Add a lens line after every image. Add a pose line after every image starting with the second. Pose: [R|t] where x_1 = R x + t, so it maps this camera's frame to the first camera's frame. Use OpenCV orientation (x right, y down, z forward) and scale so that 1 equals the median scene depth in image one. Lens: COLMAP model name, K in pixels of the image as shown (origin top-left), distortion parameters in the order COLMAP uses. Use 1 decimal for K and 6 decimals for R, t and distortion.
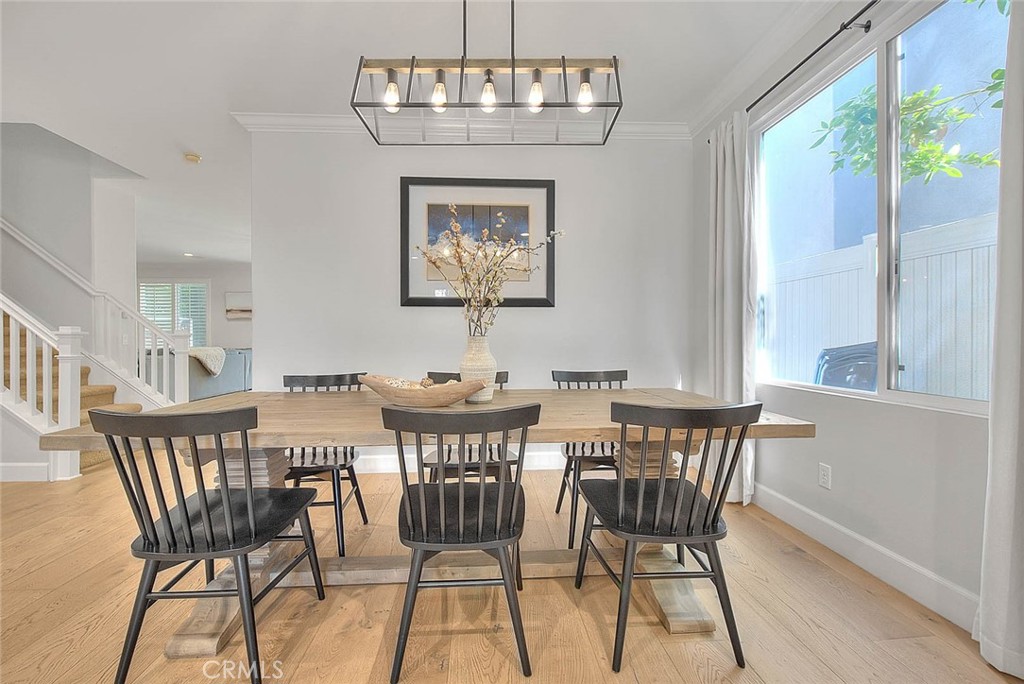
lens RADIAL K [[424.7, 0, 512.1], [0, 424.7, 339.3], [0, 0, 1]] dist [0.000122, -0.000102]
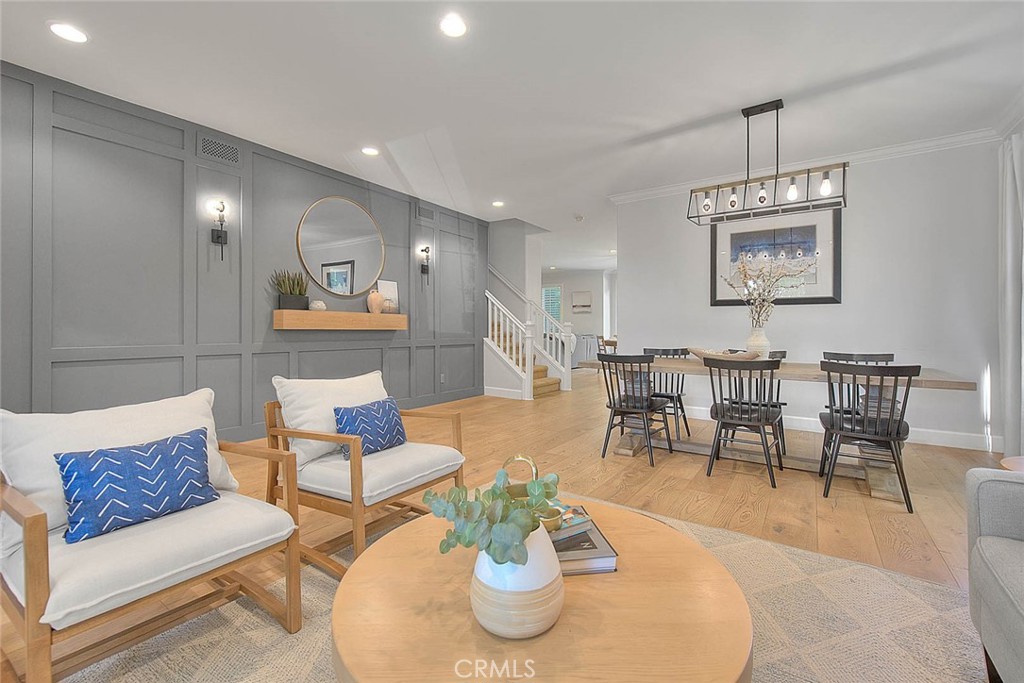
lens RADIAL K [[434.5, 0, 530.6], [0, 434.5, 324.5], [0, 0, 1]] dist [0.000019, -0.000198]
pose [[0.799528, 0.001441, -0.600627, 0.139891], [-0.006502, 0.999959, -0.006257, -0.001619], [0.600593, 0.008908, 0.799505, -0.561641]]
